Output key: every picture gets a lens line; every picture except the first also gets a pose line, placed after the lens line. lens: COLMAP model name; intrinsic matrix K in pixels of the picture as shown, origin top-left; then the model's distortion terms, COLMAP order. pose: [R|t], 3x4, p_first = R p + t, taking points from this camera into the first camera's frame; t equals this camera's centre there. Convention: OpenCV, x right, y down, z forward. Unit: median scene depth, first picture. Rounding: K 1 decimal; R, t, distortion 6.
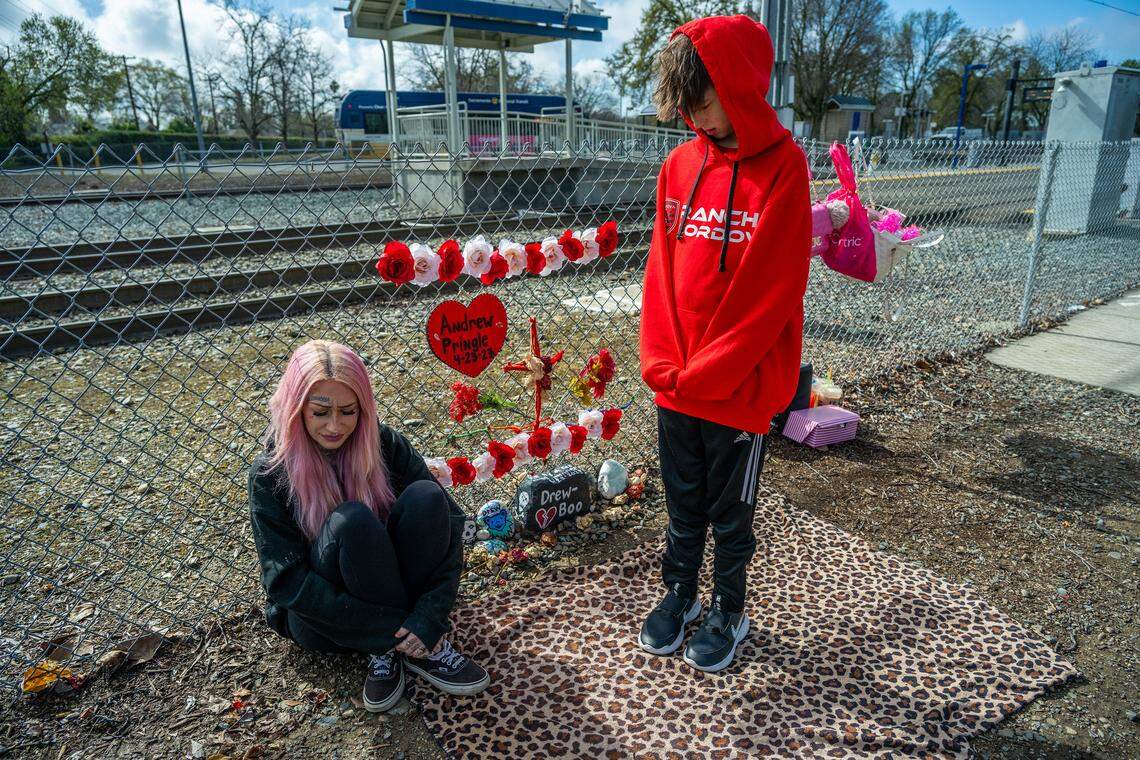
lens RADIAL K [[752.6, 0, 571.7], [0, 752.6, 382.5], [0, 0, 1]] dist [-0.000355, -0.002480]
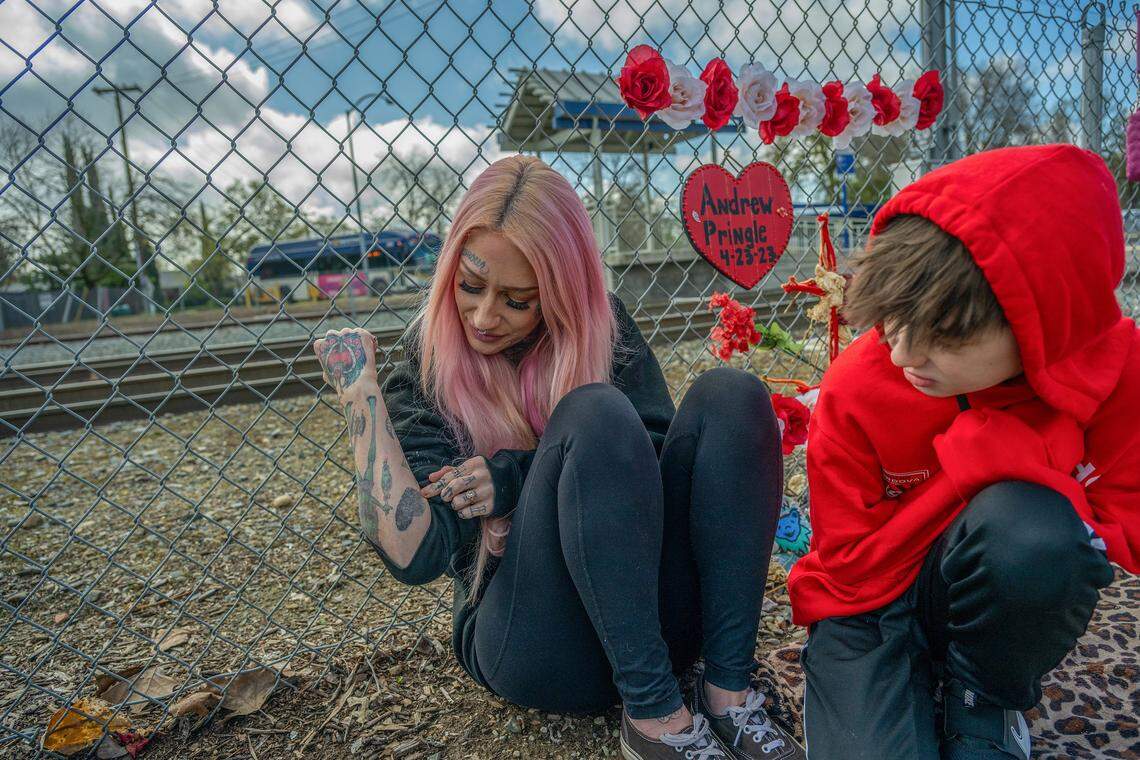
lens RADIAL K [[752.6, 0, 570.4], [0, 752.6, 377.9], [0, 0, 1]] dist [-0.000355, -0.002480]
pose [[0.982344, -0.041600, -0.182401, -0.187079], [0.012144, 0.987087, -0.159722, 0.191800], [0.186691, 0.154686, 0.970164, 0.403026]]
